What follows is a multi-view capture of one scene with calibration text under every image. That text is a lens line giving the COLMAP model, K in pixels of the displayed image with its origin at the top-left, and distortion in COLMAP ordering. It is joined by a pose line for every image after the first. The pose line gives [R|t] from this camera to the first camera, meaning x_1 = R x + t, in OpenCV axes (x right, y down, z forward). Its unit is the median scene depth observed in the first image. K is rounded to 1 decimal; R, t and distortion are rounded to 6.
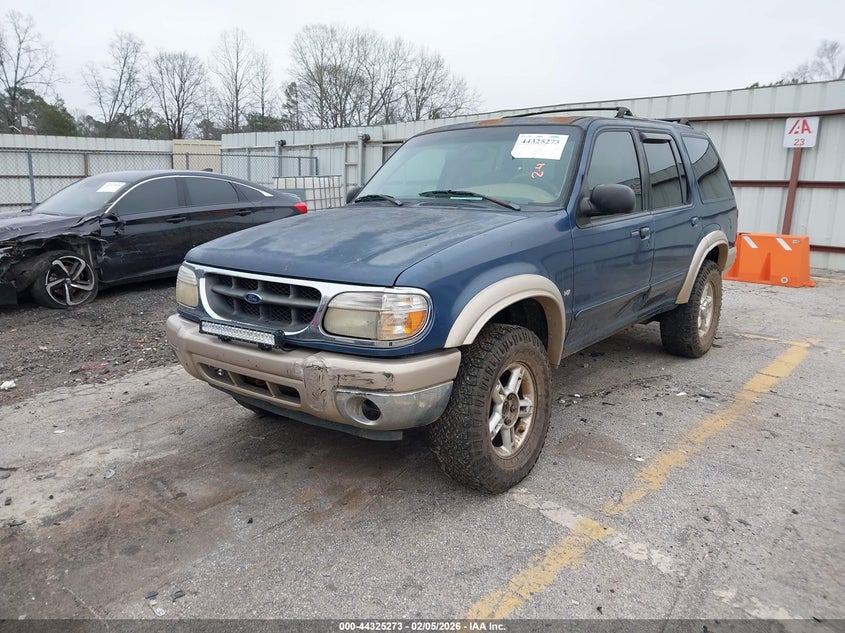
lens RADIAL K [[651.2, 0, 404.3], [0, 651.2, 315.1], [0, 0, 1]] dist [-0.000802, 0.001862]
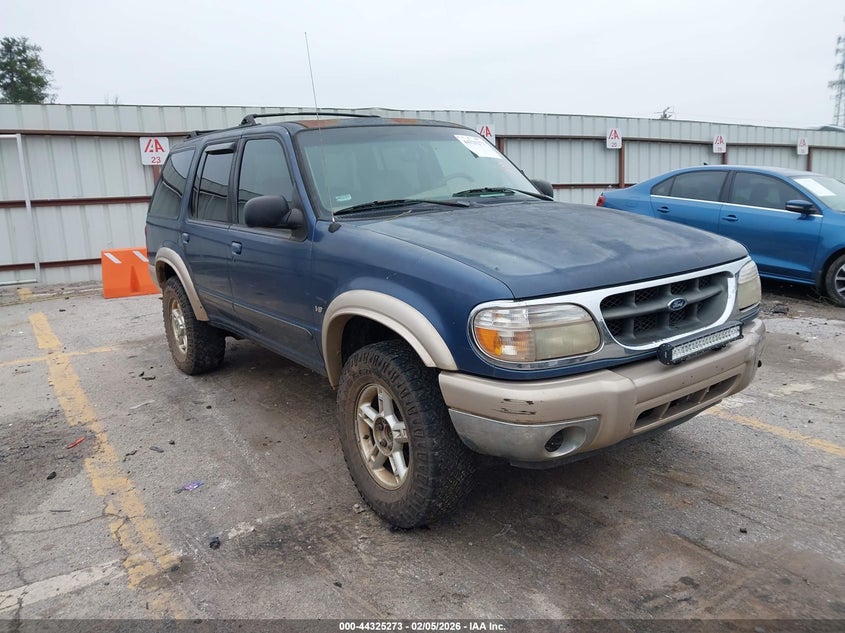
lens RADIAL K [[651.2, 0, 404.3], [0, 651.2, 315.1], [0, 0, 1]] dist [-0.000802, 0.001862]
pose [[0.279876, -0.201180, 0.938720, -0.351636], [0.239032, 0.961607, 0.134818, -0.065788], [-0.929803, 0.186652, 0.317219, 0.326492]]
